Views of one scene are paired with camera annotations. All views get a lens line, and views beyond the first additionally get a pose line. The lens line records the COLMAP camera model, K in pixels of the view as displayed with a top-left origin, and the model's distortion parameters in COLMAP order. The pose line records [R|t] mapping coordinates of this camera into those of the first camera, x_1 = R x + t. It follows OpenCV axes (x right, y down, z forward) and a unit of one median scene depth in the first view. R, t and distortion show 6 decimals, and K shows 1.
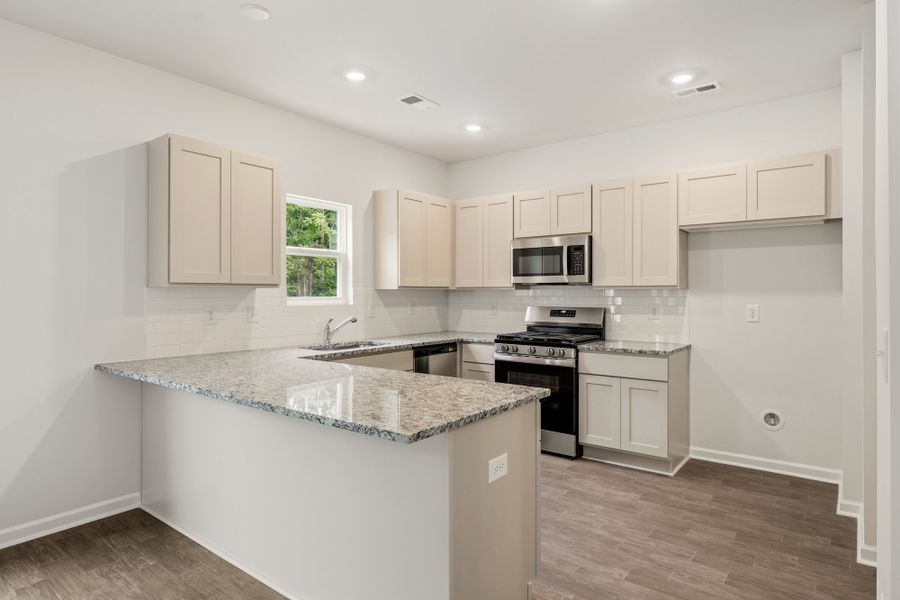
lens RADIAL K [[514.3, 0, 449.7], [0, 514.3, 296.7], [0, 0, 1]] dist [0.006390, -0.000686]
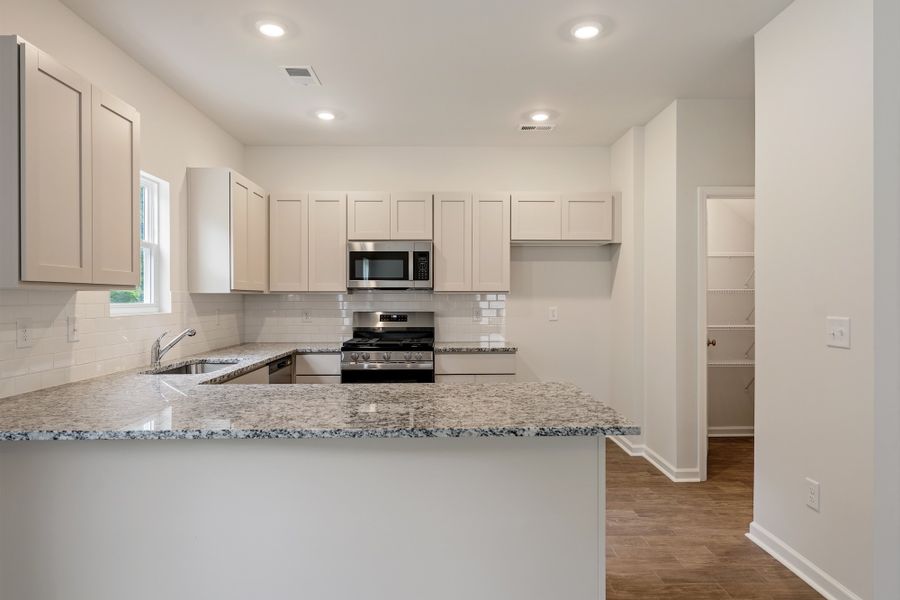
lens RADIAL K [[537.4, 0, 449.4], [0, 537.4, 304.7], [0, 0, 1]] dist [0.004155, 0.000908]
pose [[0.779624, -0.009187, 0.626181, -0.385959], [0.006174, 0.999957, 0.006984, -0.000162], [-0.626218, -0.001579, 0.779646, 0.126935]]
